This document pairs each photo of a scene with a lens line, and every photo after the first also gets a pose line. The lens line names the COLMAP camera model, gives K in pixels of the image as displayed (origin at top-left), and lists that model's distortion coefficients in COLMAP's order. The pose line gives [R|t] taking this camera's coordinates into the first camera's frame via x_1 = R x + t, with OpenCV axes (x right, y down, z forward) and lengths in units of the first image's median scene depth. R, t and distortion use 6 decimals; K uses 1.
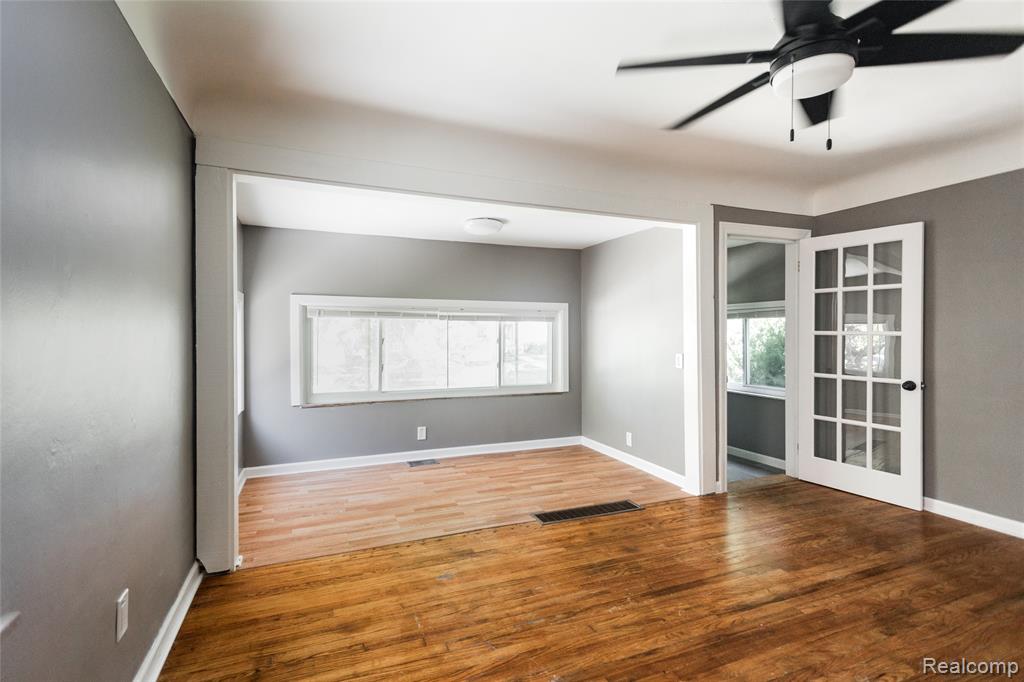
lens RADIAL K [[489.7, 0, 504.0], [0, 489.7, 328.0], [0, 0, 1]] dist [0.008782, -0.000554]
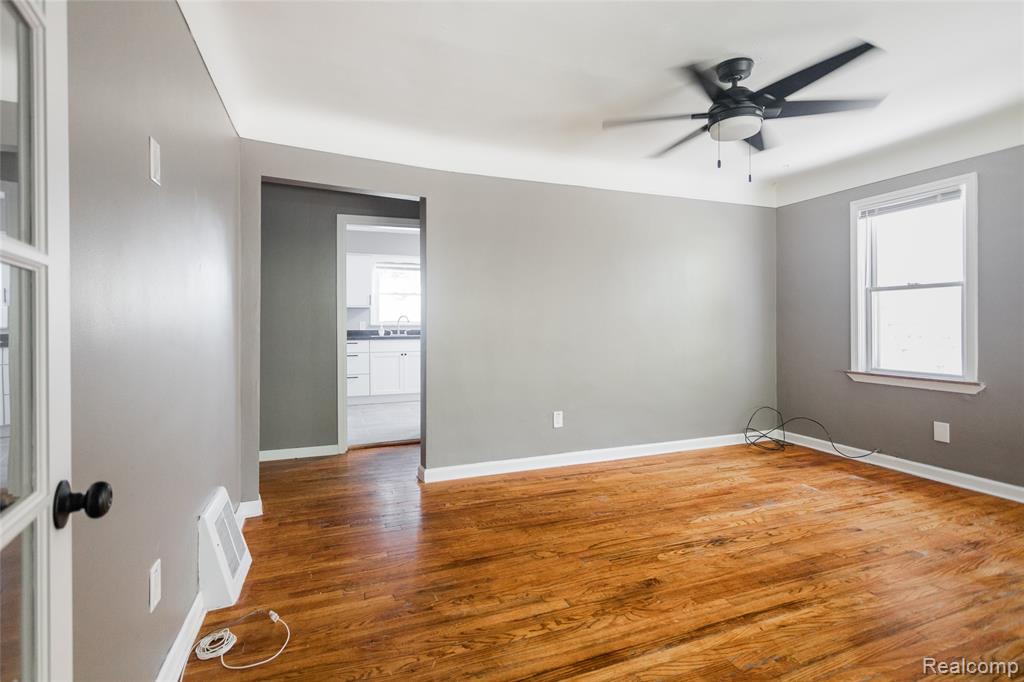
lens RADIAL K [[478.2, 0, 510.2], [0, 478.2, 325.8], [0, 0, 1]] dist [0.000421, -0.000192]
pose [[-0.999525, 0.005860, 0.030241, 0.714440], [0.005752, 0.999977, -0.003629, 0.043955], [-0.030261, -0.003453, -0.999536, 1.391847]]
